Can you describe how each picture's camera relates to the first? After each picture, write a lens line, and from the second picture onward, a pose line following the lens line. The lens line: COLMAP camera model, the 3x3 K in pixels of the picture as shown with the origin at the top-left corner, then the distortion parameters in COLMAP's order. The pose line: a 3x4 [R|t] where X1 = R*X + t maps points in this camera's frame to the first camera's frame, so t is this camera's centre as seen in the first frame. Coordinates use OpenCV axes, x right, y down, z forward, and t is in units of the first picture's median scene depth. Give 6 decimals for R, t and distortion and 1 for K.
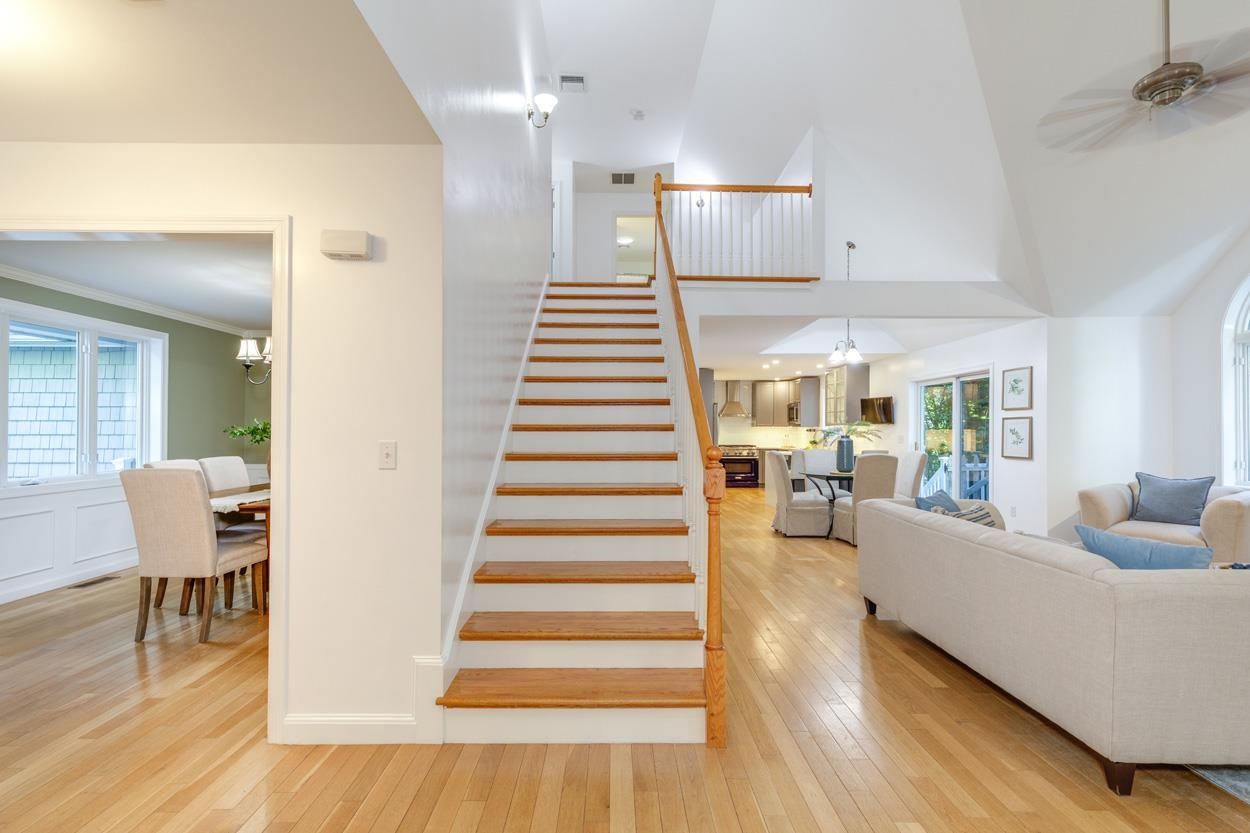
lens RADIAL K [[578.1, 0, 624.9], [0, 578.1, 422.1], [0, 0, 1]] dist [0.004063, 0.000021]
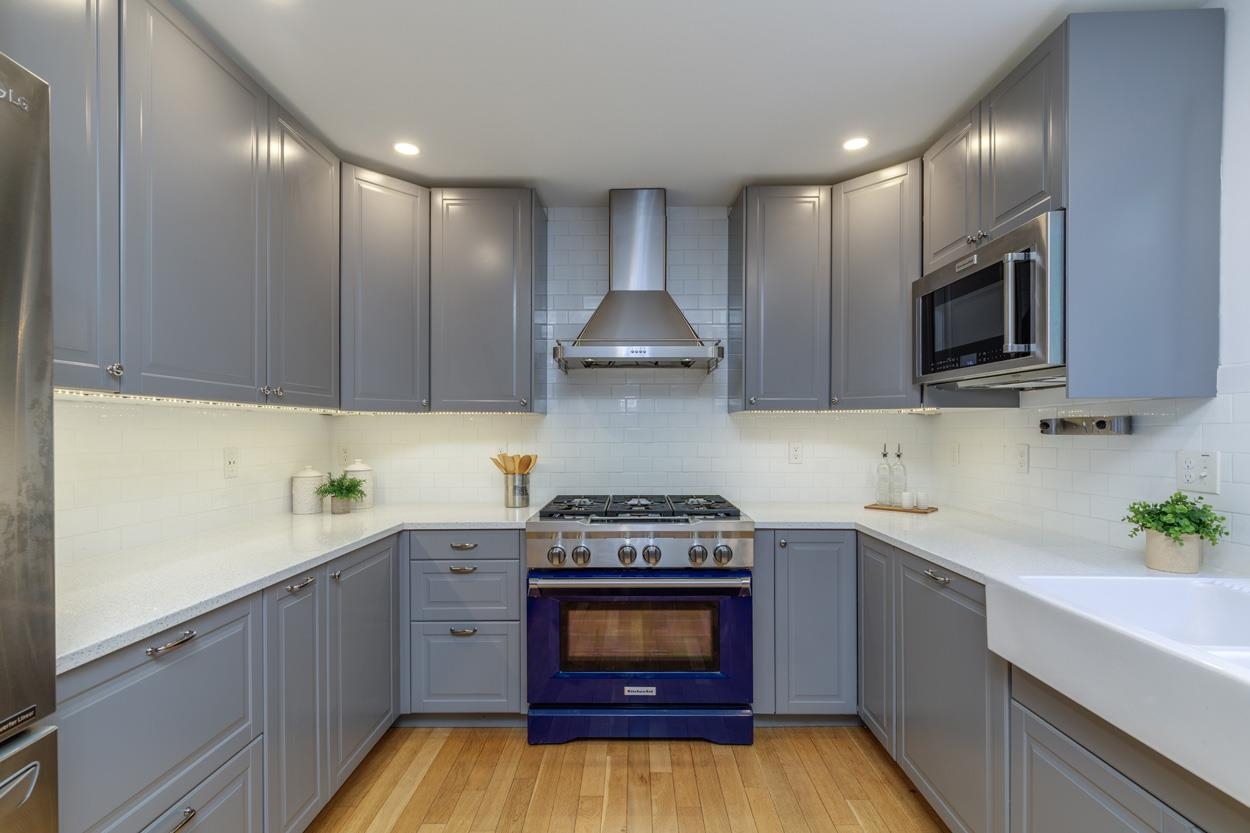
lens RADIAL K [[578.1, 0, 620.3], [0, 578.1, 427.3], [0, 0, 1]] dist [0.004063, 0.000021]
pose [[0.999866, 0.004973, -0.015600, 0.379333], [-0.004722, 0.999860, 0.016066, 0.025486], [0.015678, -0.015990, 0.999749, 1.626977]]
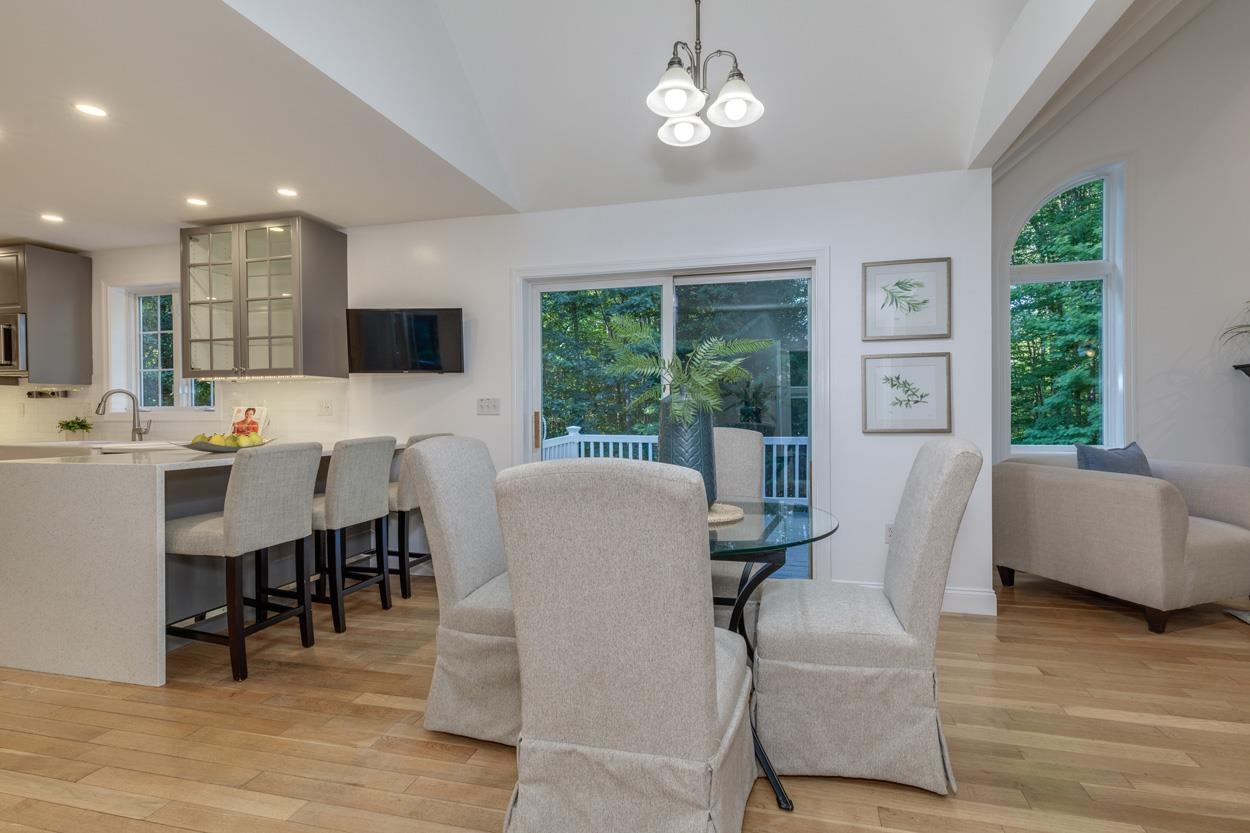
lens RADIAL K [[578.1, 0, 647.8], [0, 578.1, 411.4], [0, 0, 1]] dist [0.004063, 0.000021]
pose [[0.243046, -0.005486, 0.969999, 0.109328], [-0.005184, 0.999962, 0.006954, 0.039687], [-0.970001, -0.006719, 0.243008, 1.062850]]
